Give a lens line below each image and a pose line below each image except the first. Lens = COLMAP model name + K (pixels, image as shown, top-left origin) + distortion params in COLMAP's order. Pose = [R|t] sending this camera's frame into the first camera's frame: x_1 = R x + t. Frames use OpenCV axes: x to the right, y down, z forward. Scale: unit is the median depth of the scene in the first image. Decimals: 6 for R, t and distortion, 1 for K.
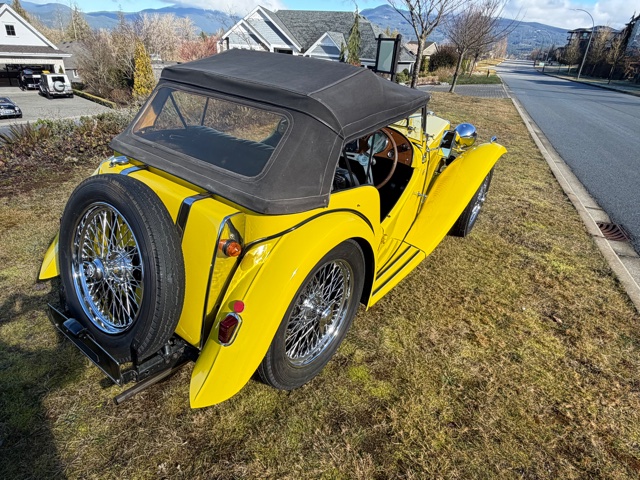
lens RADIAL K [[411.7, 0, 320.8], [0, 411.7, 240.1], [0, 0, 1]] dist [-0.002026, 0.000966]
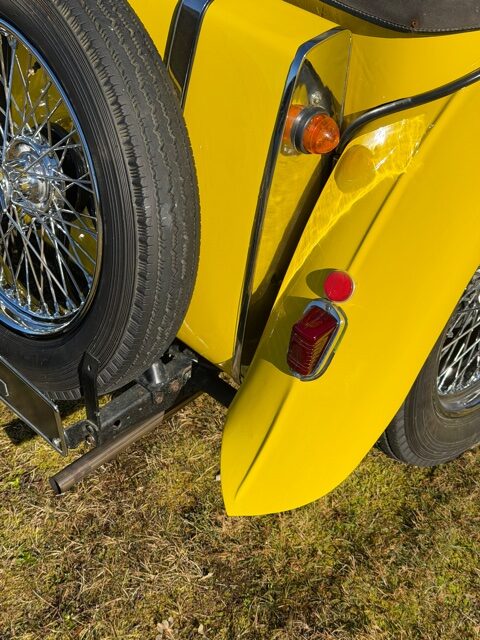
lens RADIAL K [[913.6, 0, 239.4], [0, 913.6, 321.3], [0, 0, 1]] dist [0.112715, 0.000000]
pose [[0.984142, 0.027570, -0.175224, -0.128905], [0.022648, 0.960232, 0.278283, -0.048228], [0.175928, -0.277839, 0.944381, 0.140353]]
